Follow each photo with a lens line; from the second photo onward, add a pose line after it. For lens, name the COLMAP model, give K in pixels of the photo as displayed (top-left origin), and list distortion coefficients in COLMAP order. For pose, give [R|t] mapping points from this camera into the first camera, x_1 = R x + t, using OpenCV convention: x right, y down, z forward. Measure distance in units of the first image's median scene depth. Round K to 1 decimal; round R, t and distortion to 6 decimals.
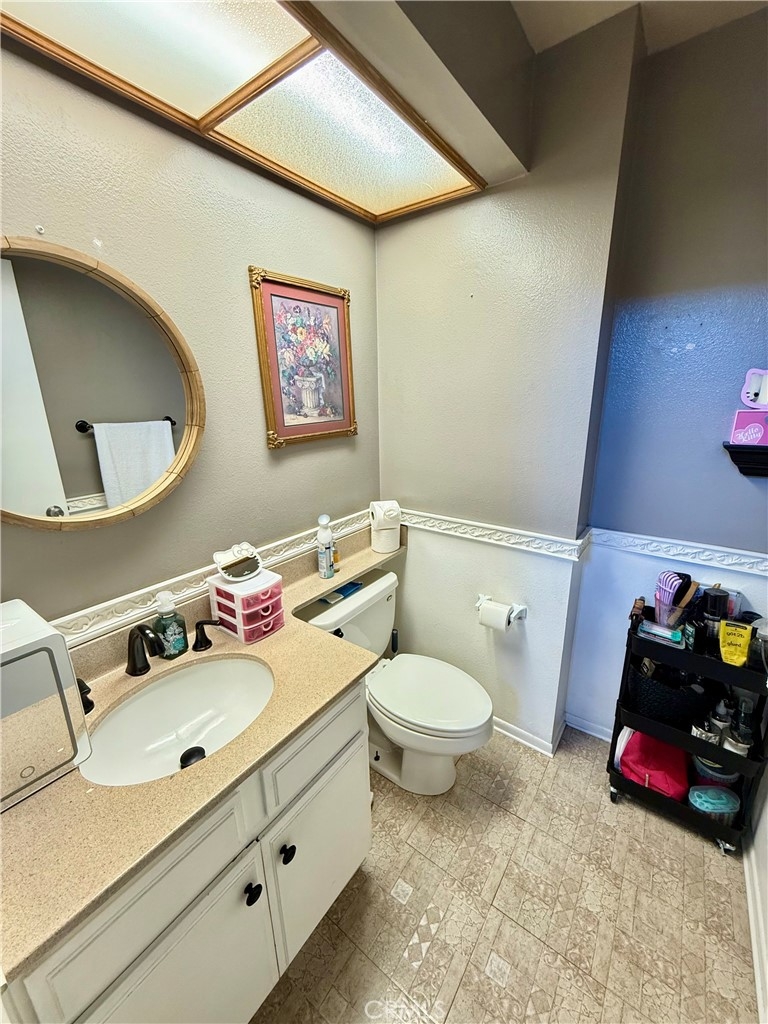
lens RADIAL K [[409.3, 0, 381.5], [0, 409.3, 512.5], [0, 0, 1]] dist [0.003731, -0.000351]
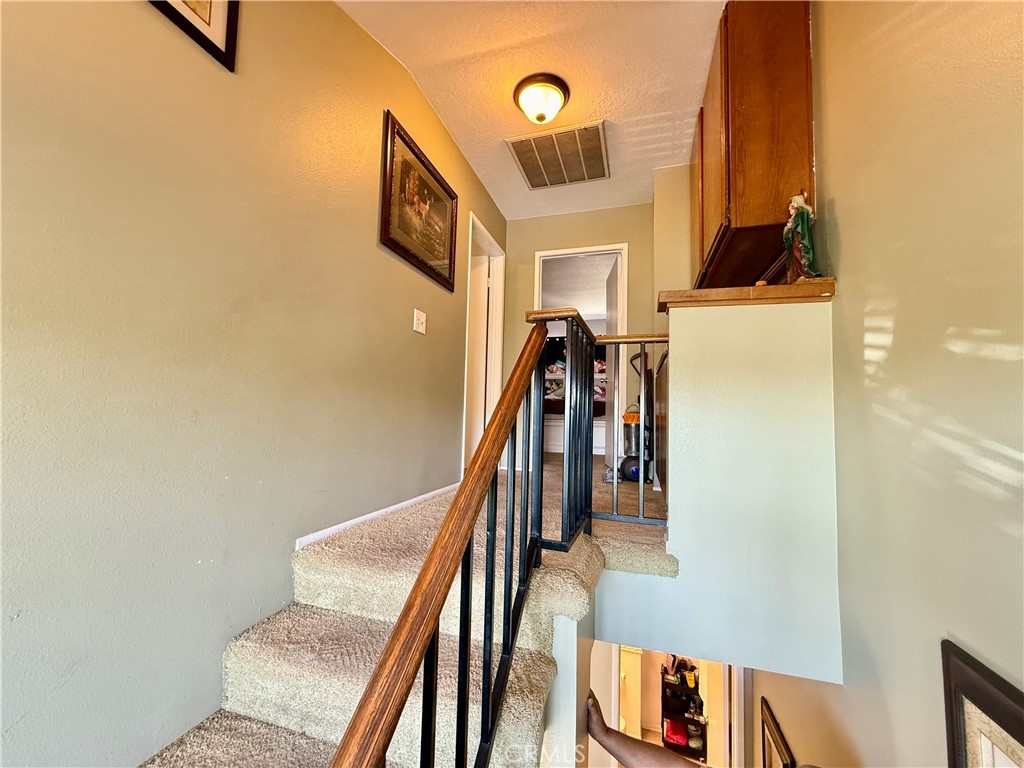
lens RADIAL K [[409.3, 0, 507.0], [0, 409.3, 385.9], [0, 0, 1]] dist [0.003731, -0.000351]
pose [[0.945386, 0.063169, 0.319774, -1.499312], [0.047327, 0.944043, -0.326408, -0.778893], [-0.322499, 0.323715, 0.889496, -1.916531]]
